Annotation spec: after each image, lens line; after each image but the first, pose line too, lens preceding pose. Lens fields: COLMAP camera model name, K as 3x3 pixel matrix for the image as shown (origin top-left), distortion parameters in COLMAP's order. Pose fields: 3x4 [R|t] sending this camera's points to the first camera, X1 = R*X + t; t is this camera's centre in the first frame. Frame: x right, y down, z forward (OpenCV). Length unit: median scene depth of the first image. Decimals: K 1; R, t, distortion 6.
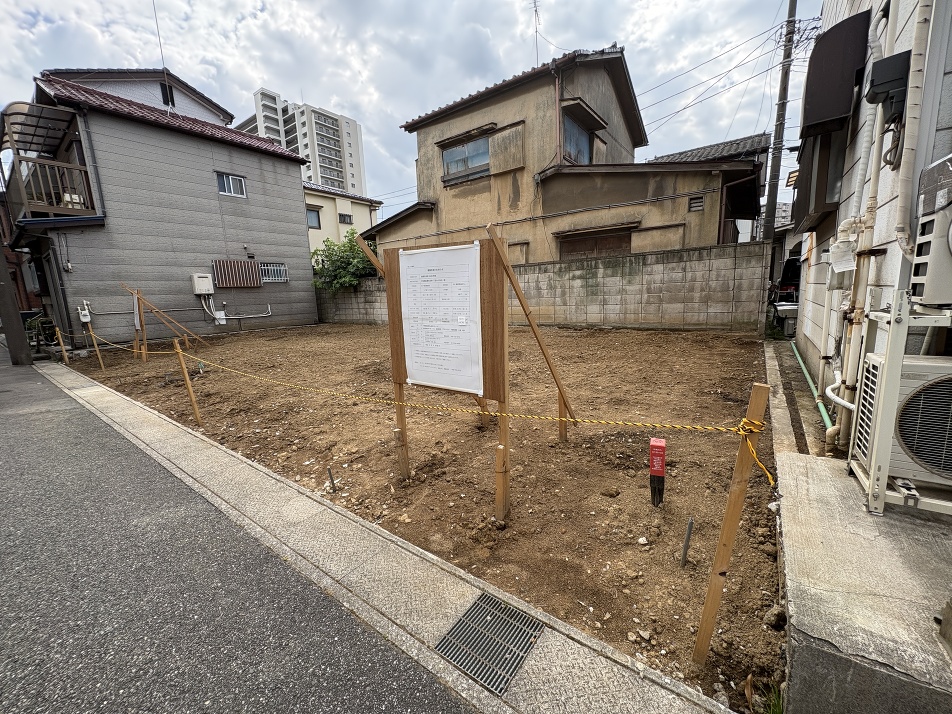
lens RADIAL K [[376.5, 0, 476.0], [0, 376.5, 357.0], [0, 0, 1]] dist [0.000505, 0.000124]
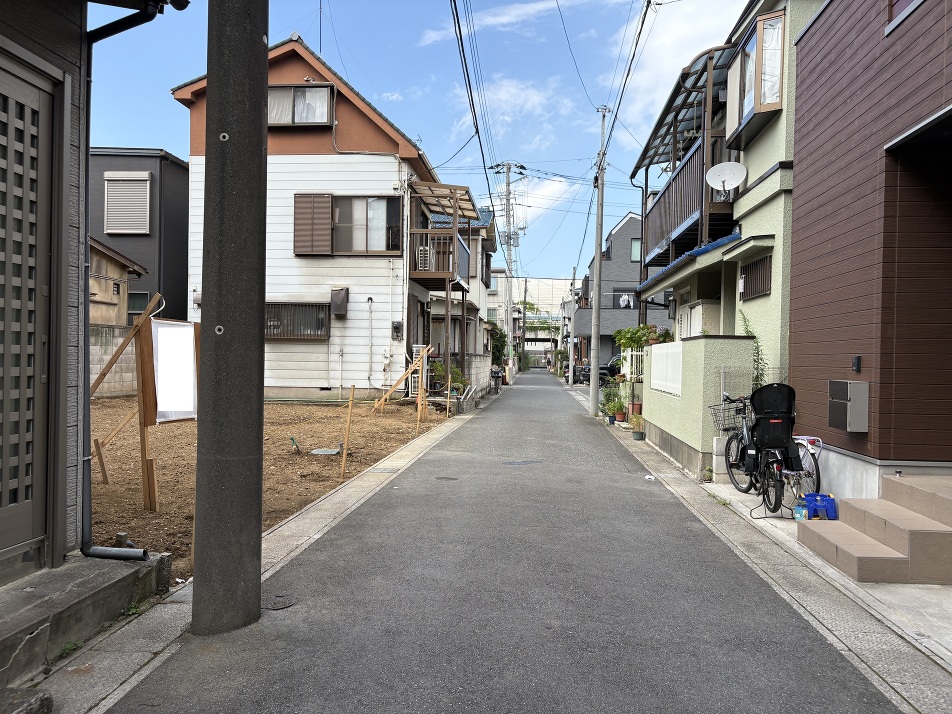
lens RADIAL K [[720.8, 0, 492.6], [0, 720.8, 365.3], [0, 0, 1]] dist [-0.001986, -0.004022]
pose [[-0.535093, 0.024844, 0.844428, -1.468063], [0.145754, 0.987293, 0.063314, -0.110859], [-0.832125, 0.156957, -0.531915, 0.963937]]
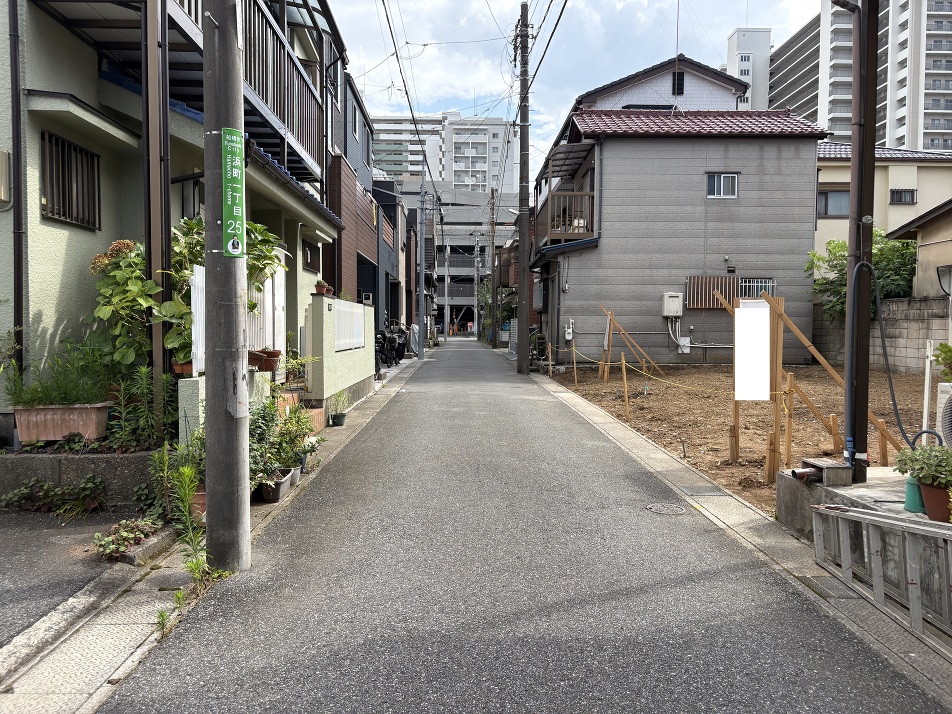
lens RADIAL K [[715.8, 0, 451.3], [0, 715.8, 359.7], [0, 0, 1]] dist [-0.002510, -0.004671]
pose [[0.579114, 0.082437, -0.811068, 0.358415], [-0.166622, 0.985842, -0.018770, 0.050143], [0.798038, 0.146011, 0.584651, -0.380730]]
